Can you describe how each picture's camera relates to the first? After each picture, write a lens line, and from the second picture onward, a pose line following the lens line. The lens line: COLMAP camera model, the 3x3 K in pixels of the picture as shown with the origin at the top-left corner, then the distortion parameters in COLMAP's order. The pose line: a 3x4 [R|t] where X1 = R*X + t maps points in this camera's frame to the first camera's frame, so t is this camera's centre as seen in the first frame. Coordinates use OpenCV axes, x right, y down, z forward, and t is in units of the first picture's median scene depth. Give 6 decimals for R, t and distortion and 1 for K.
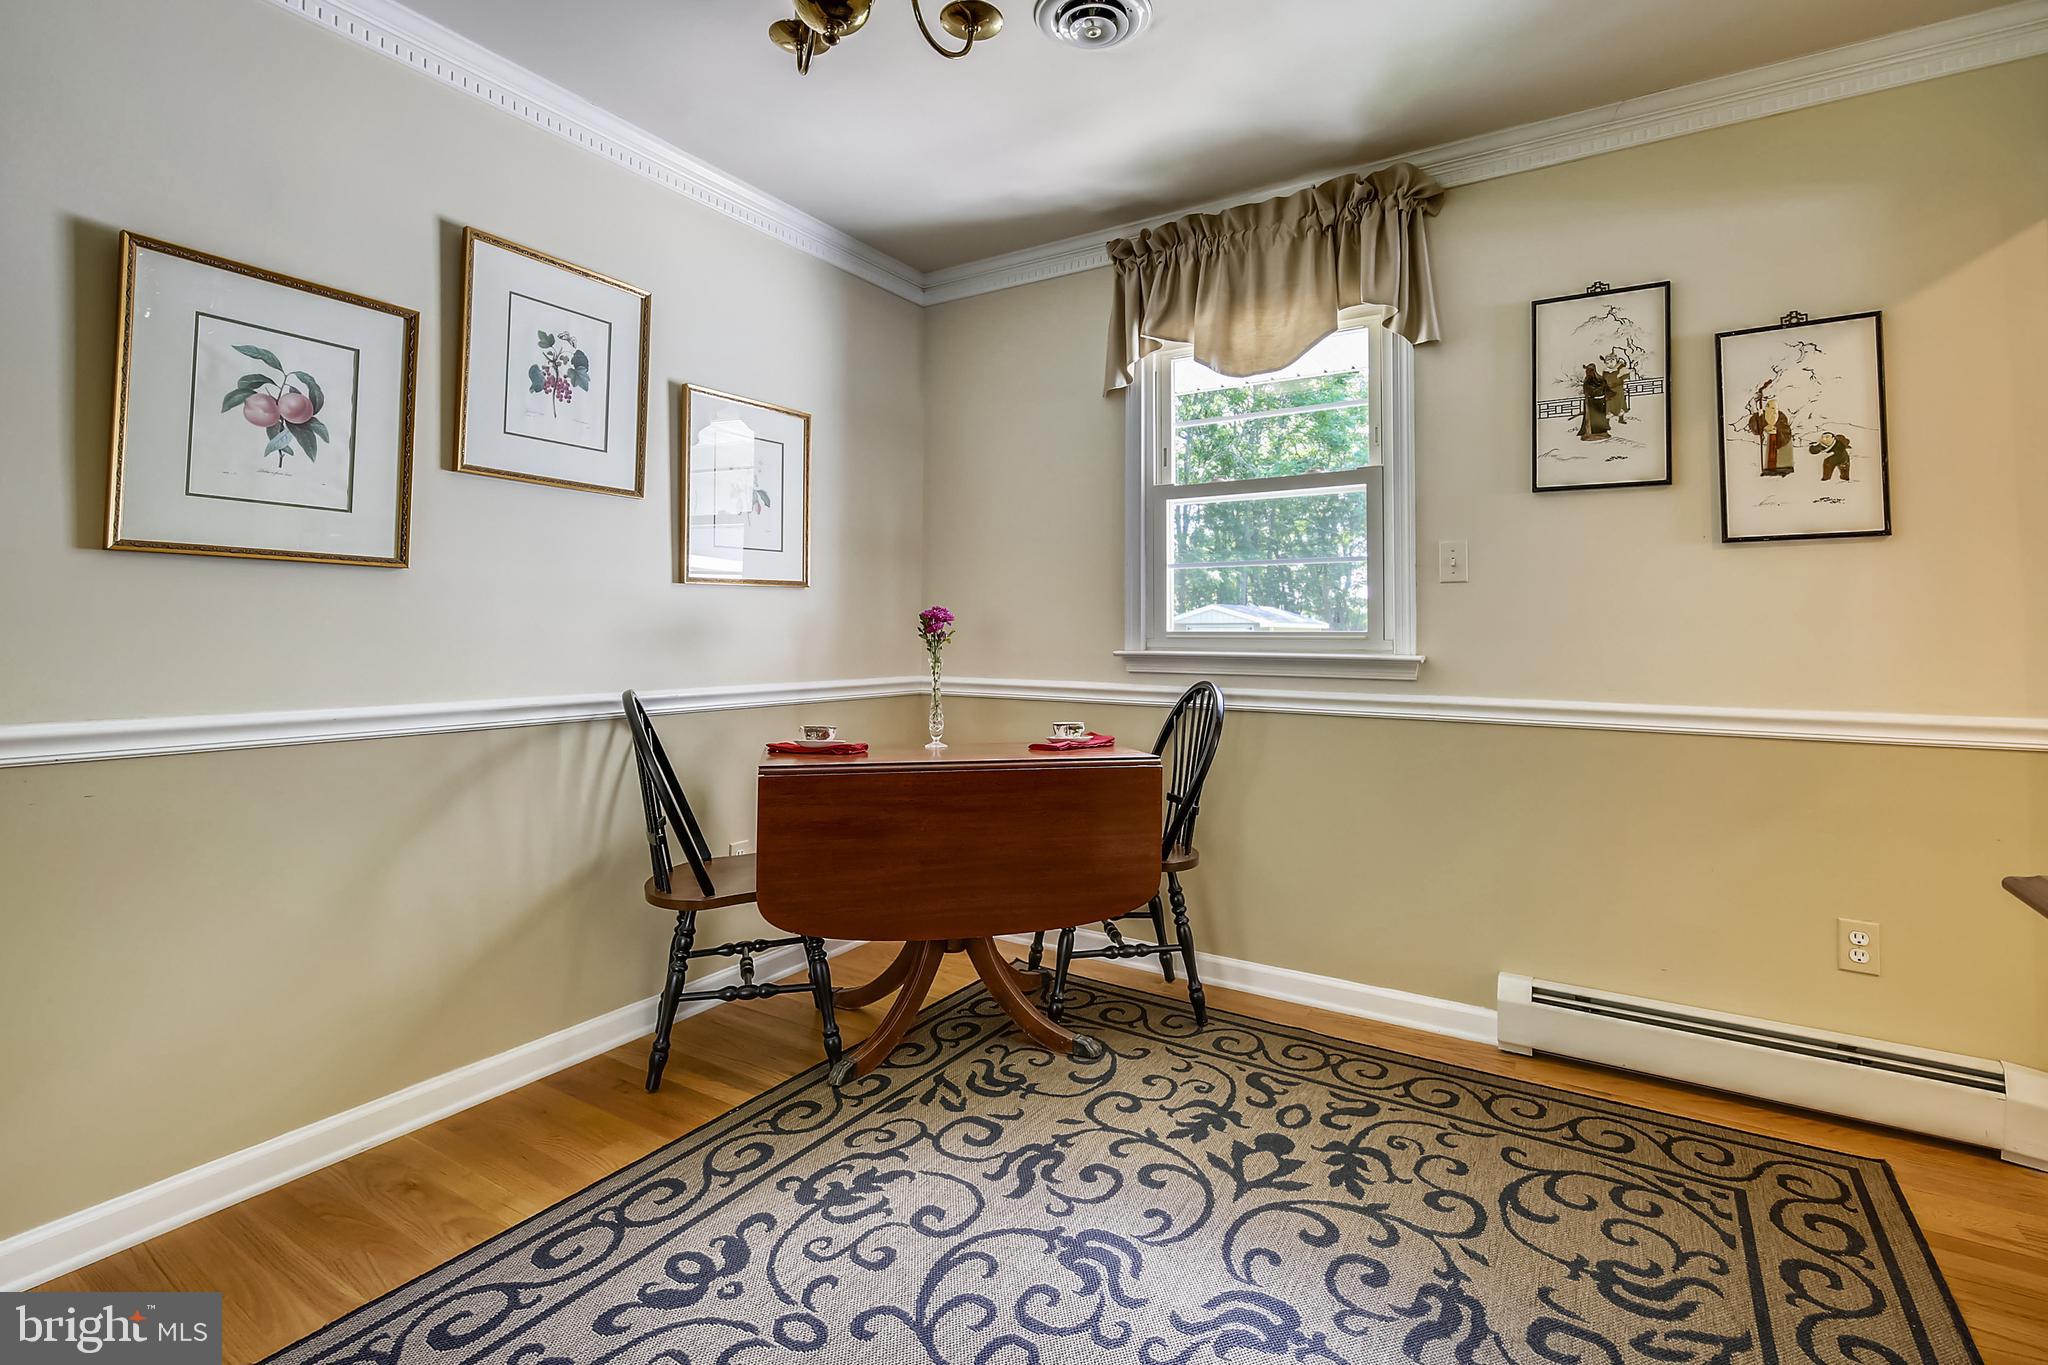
lens RADIAL K [[943.3, 0, 1019.3], [0, 943.3, 627.5], [0, 0, 1]] dist [0.007071, -0.000705]
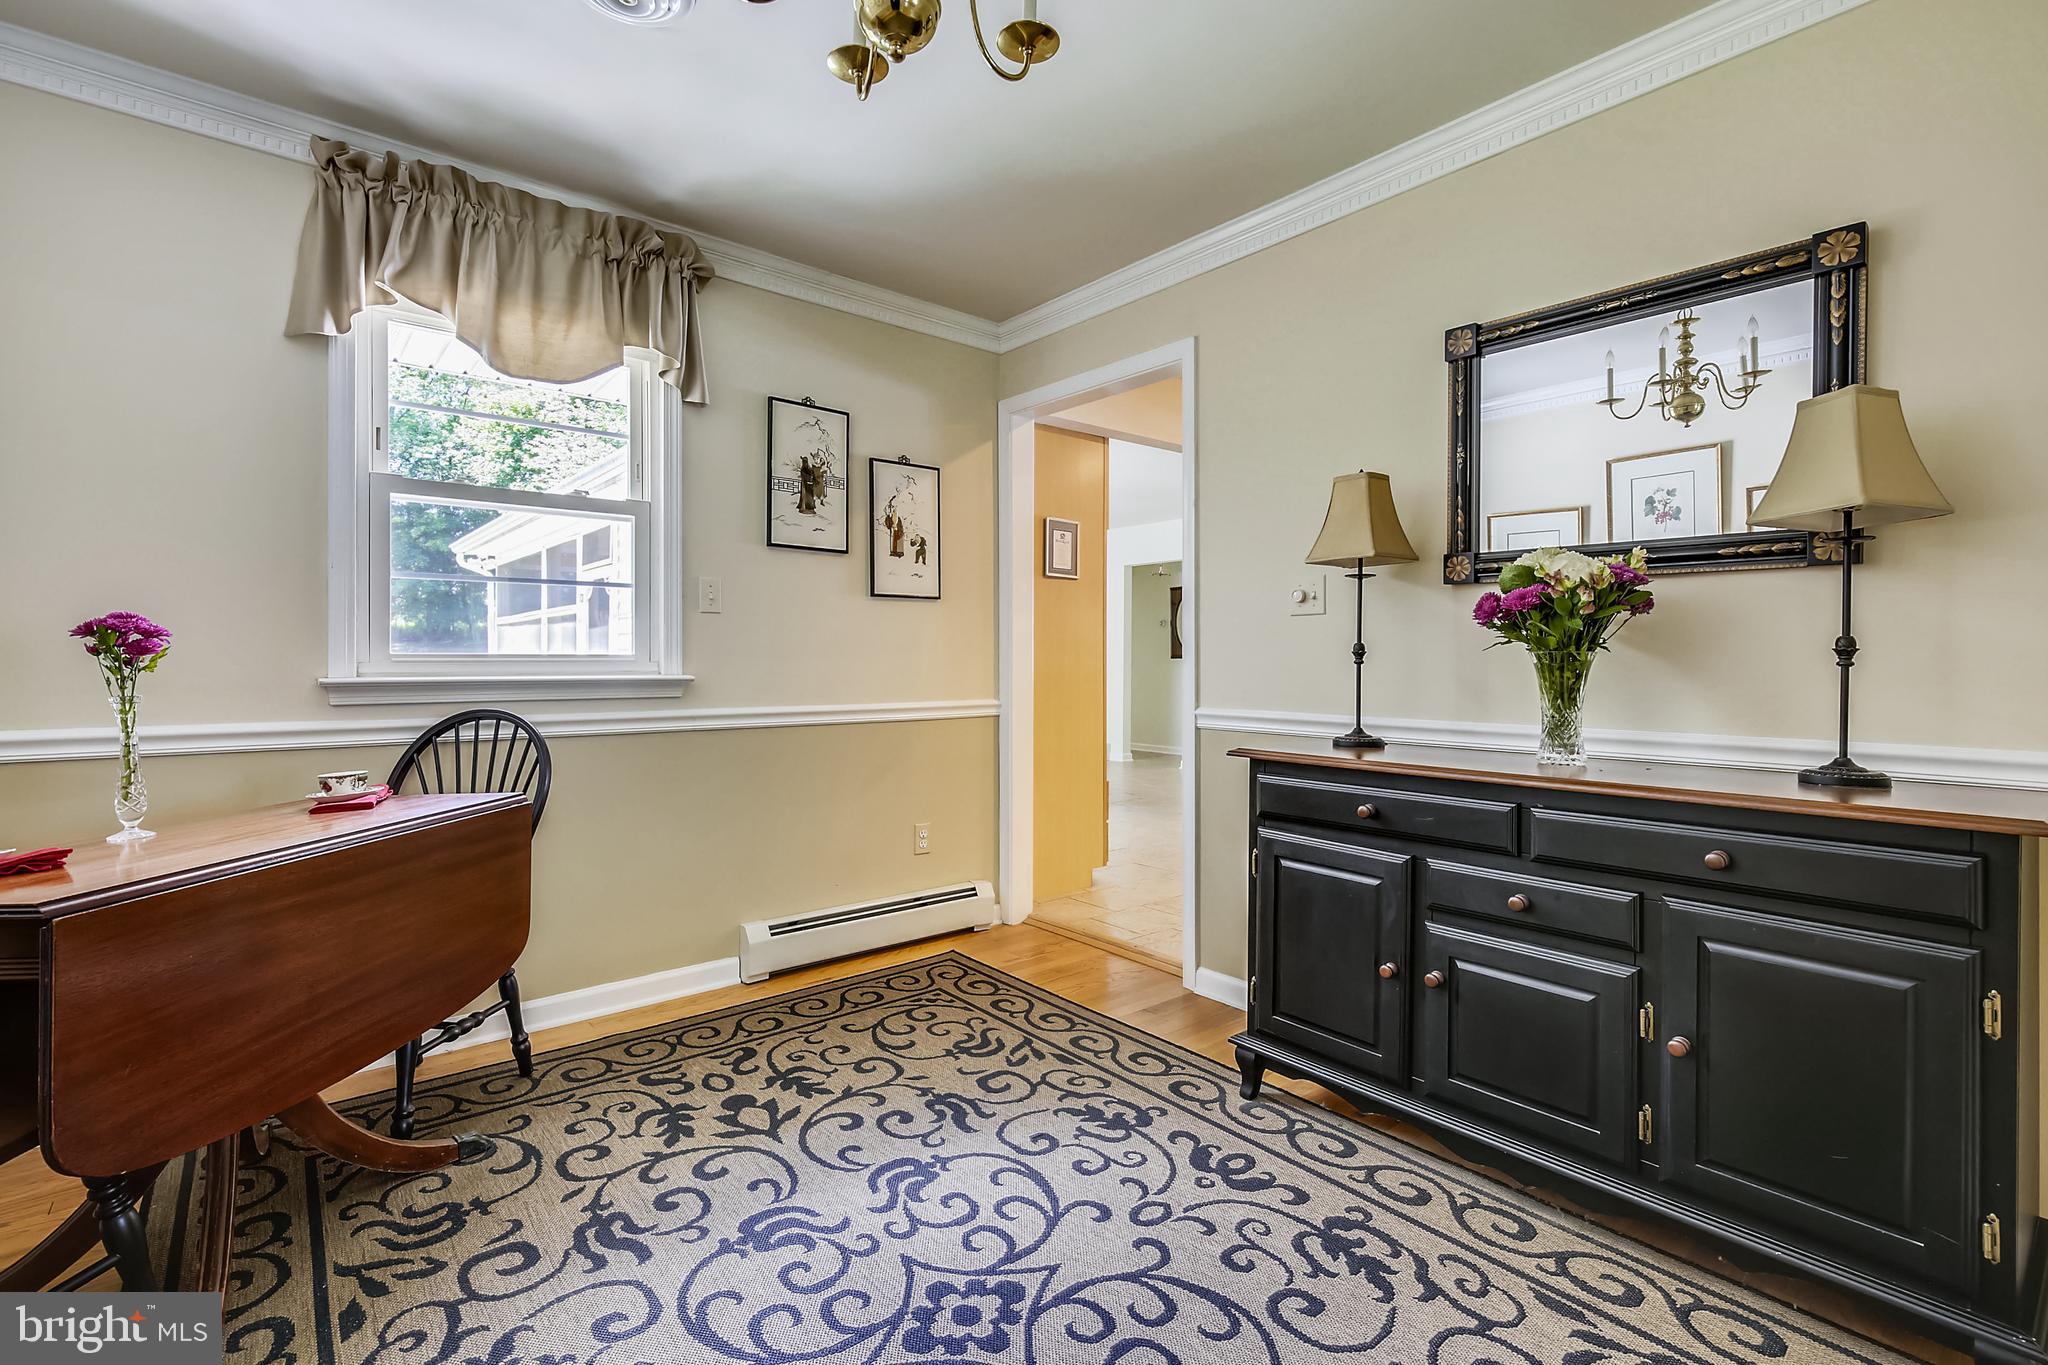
lens RADIAL K [[921.4, 0, 1032.8], [0, 921.4, 686.4], [0, 0, 1]] dist [0.004321, -0.001092]
pose [[0.302883, -0.033031, 0.952455, -0.622399], [-0.009424, 0.999247, 0.037650, -0.002671], [-0.952981, -0.020379, 0.302343, 0.310059]]
